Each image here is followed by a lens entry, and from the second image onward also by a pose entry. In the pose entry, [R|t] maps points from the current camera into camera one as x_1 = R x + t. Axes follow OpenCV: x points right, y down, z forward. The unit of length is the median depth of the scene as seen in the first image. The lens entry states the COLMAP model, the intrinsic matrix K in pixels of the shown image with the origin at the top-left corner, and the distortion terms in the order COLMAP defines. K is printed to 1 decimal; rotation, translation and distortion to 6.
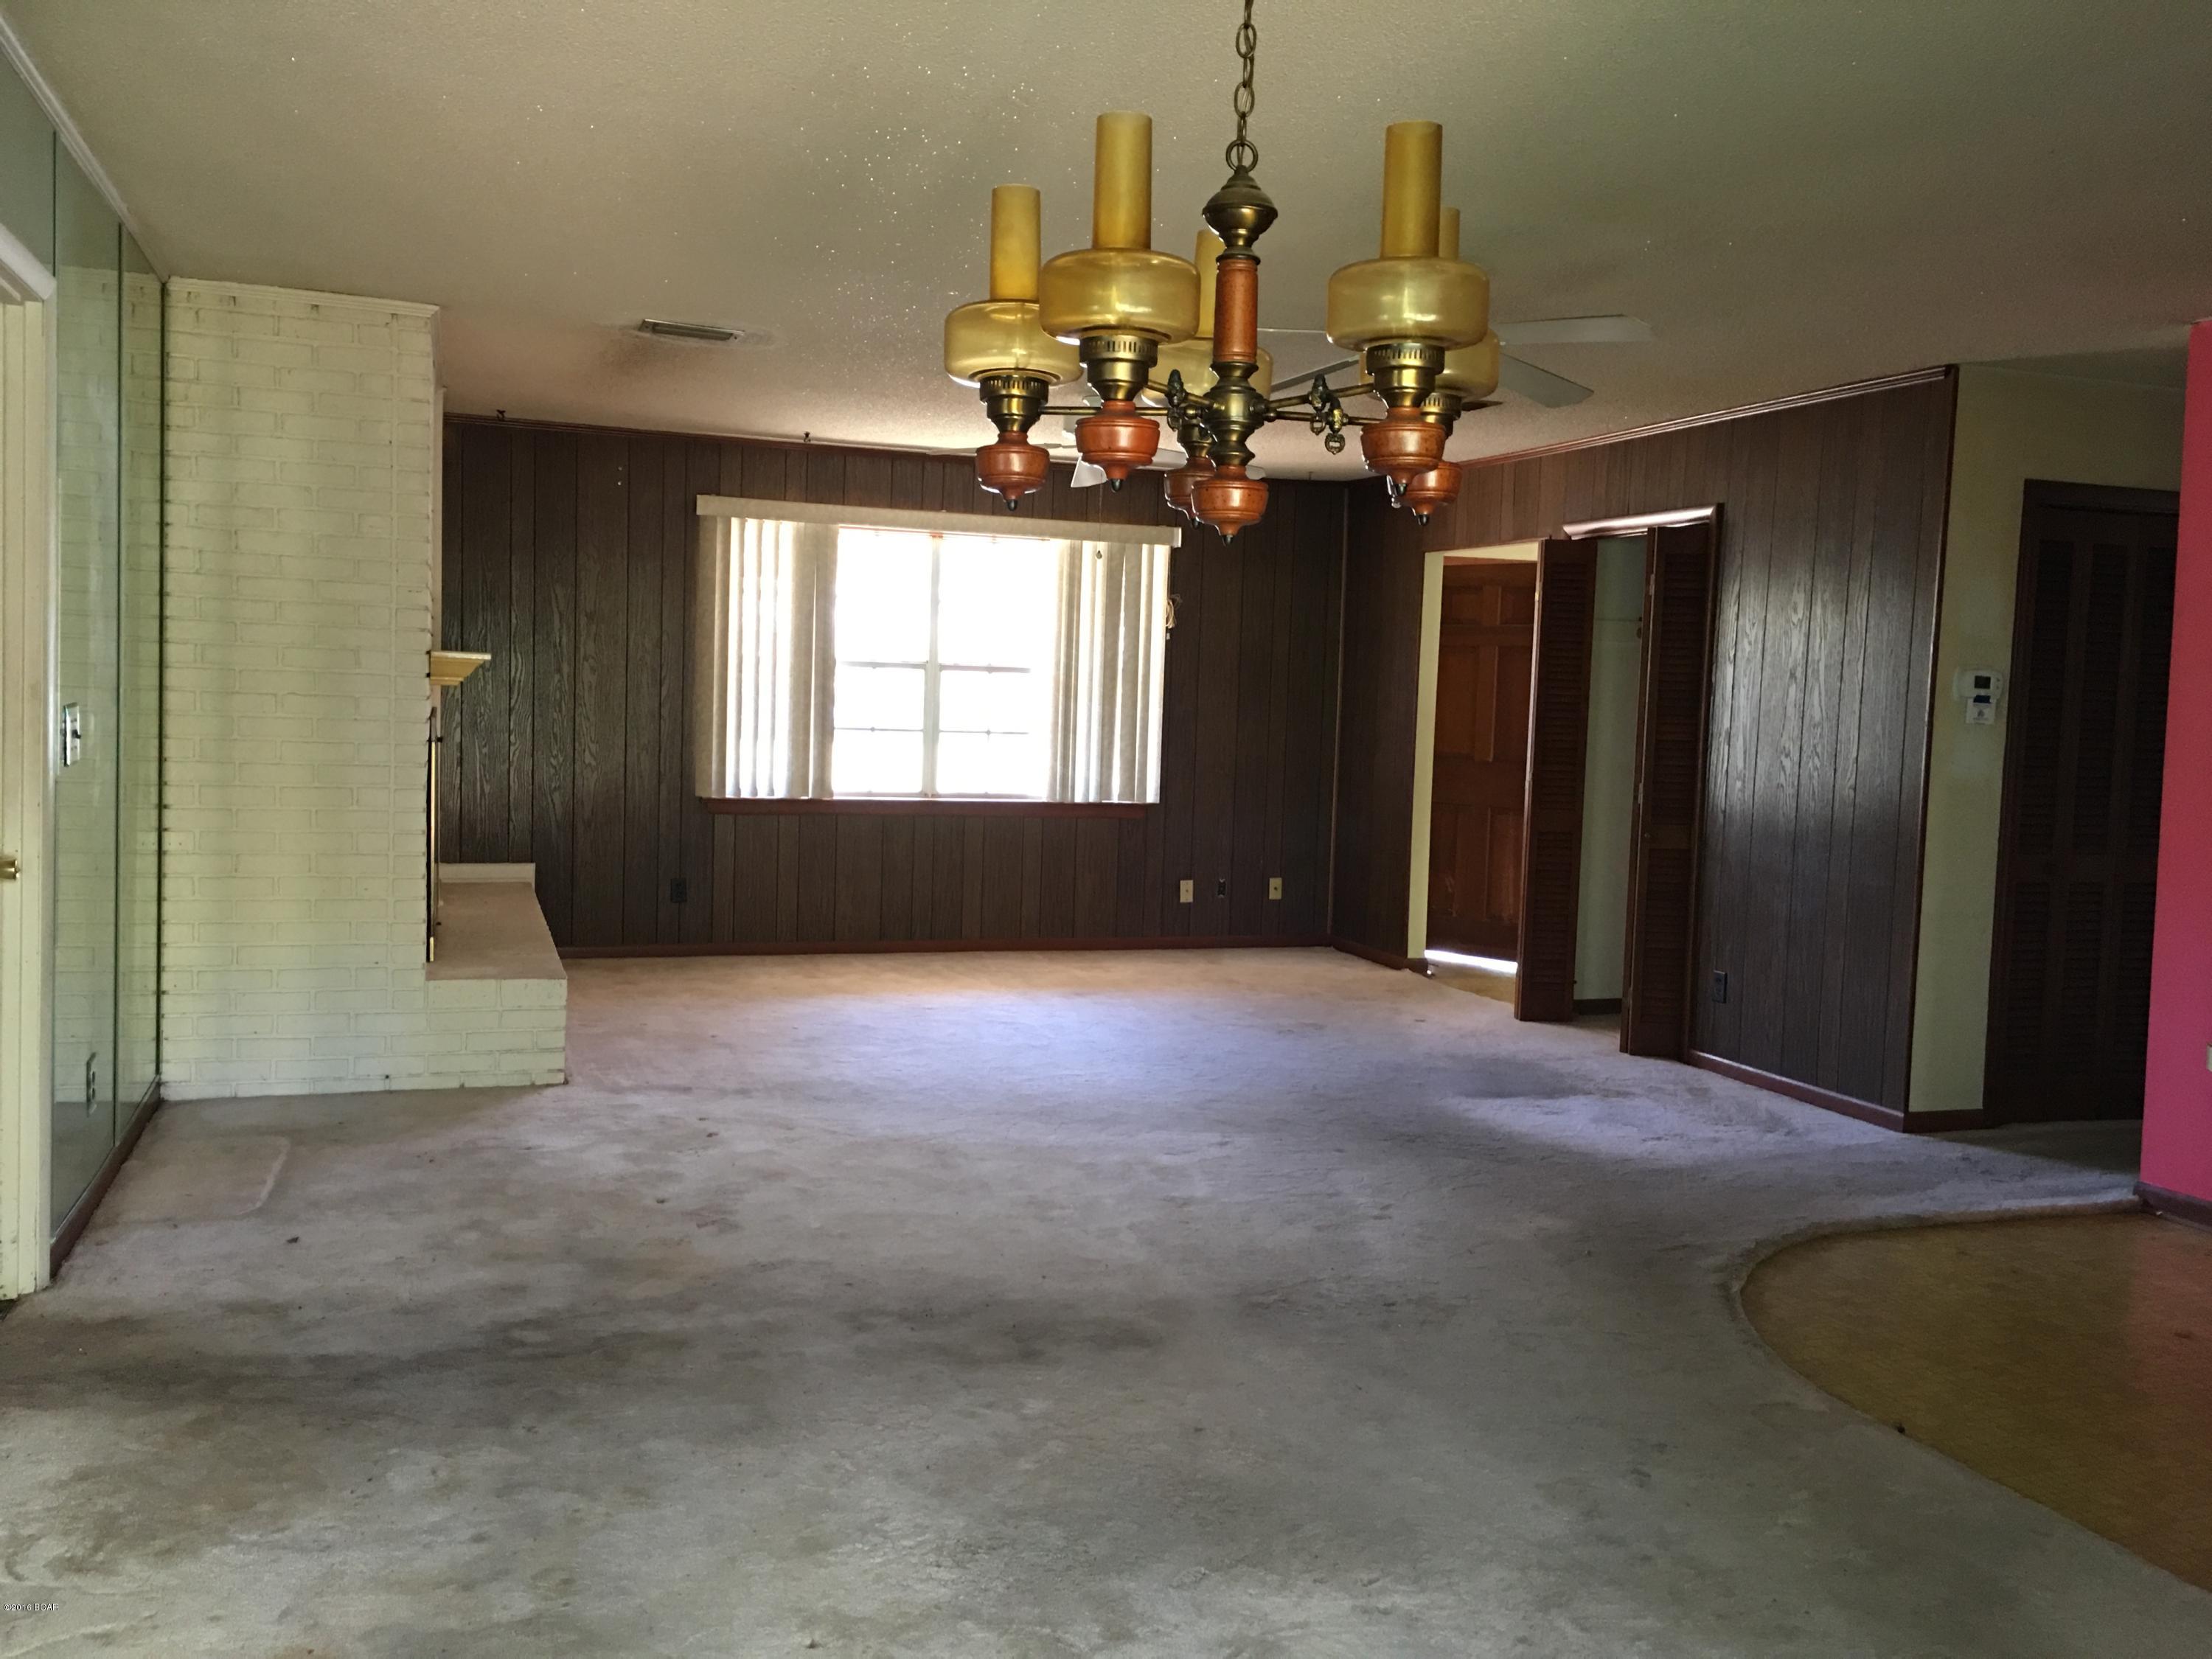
lens RADIAL K [[1866.9, 0, 1101.8], [0, 1866.9, 809.8], [0, 0, 1]] dist [0.079415, -0.115206]
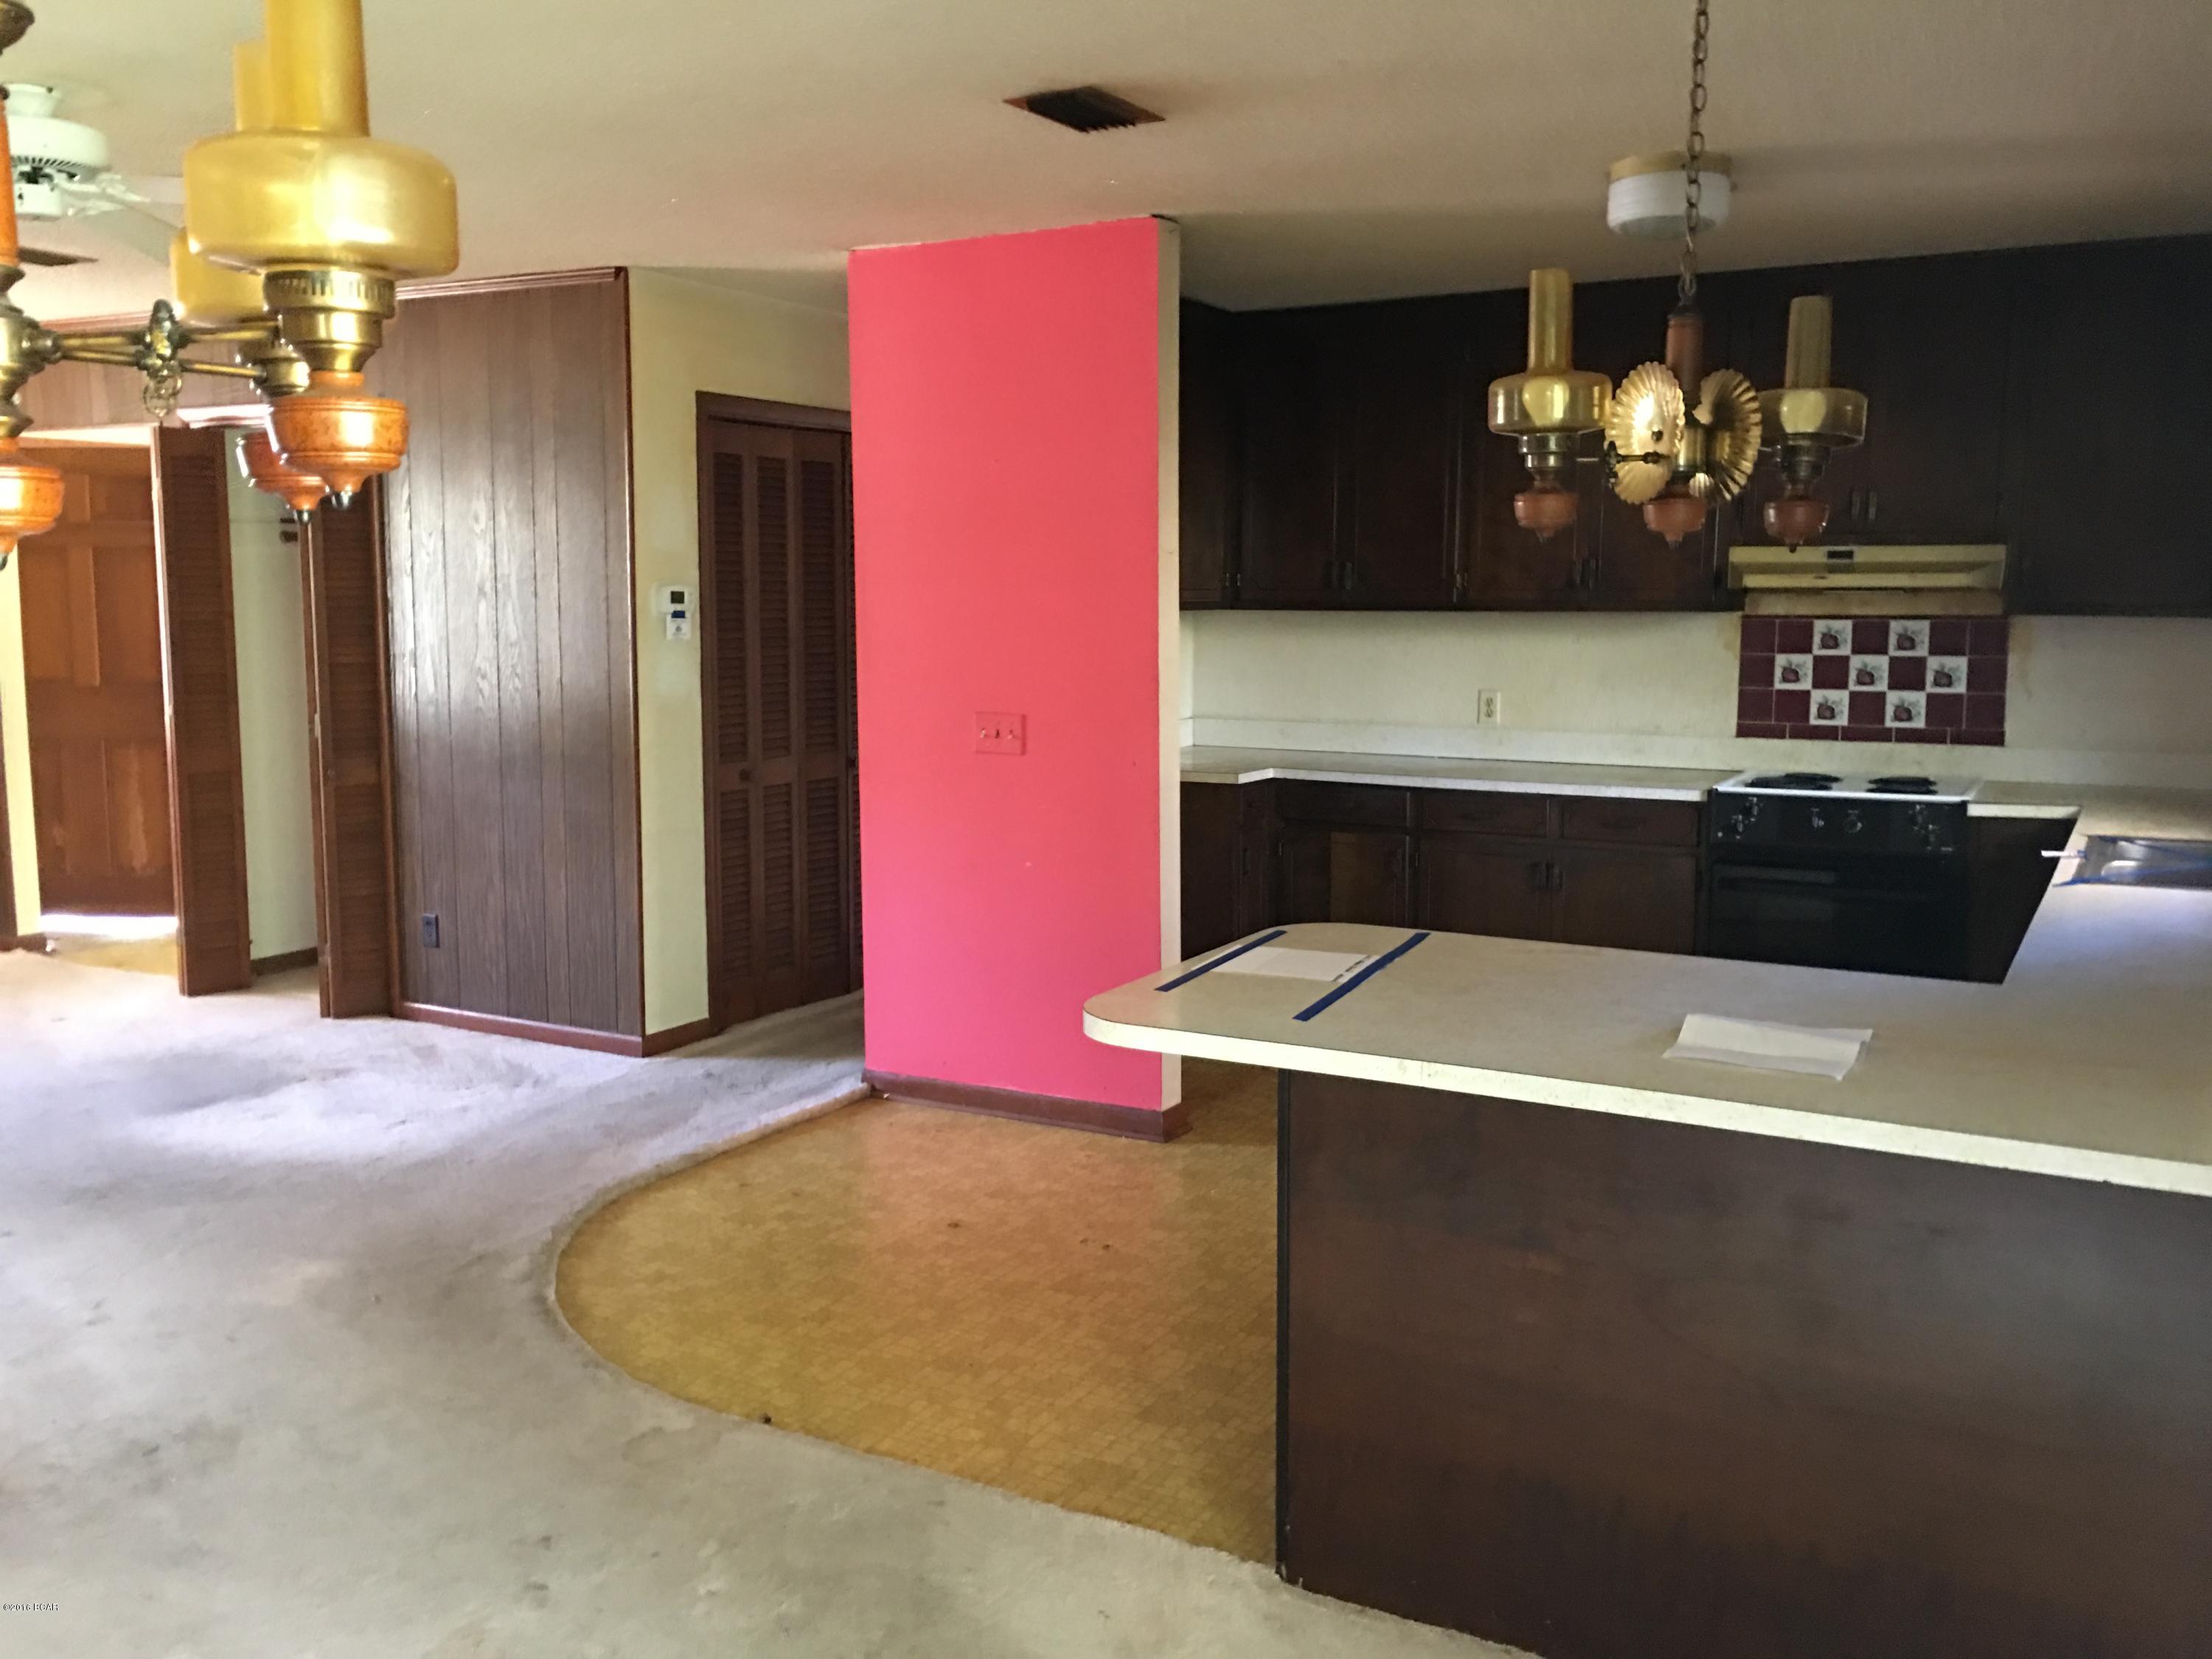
lens RADIAL K [[1866.9, 0, 1101.8], [0, 1866.9, 809.8], [0, 0, 1]] dist [0.079415, -0.115206]
pose [[0.748546, -0.106809, 0.654424, -0.025177], [0.060490, 0.993826, 0.093013, -0.034858], [-0.660318, -0.030038, 0.750385, 0.108219]]
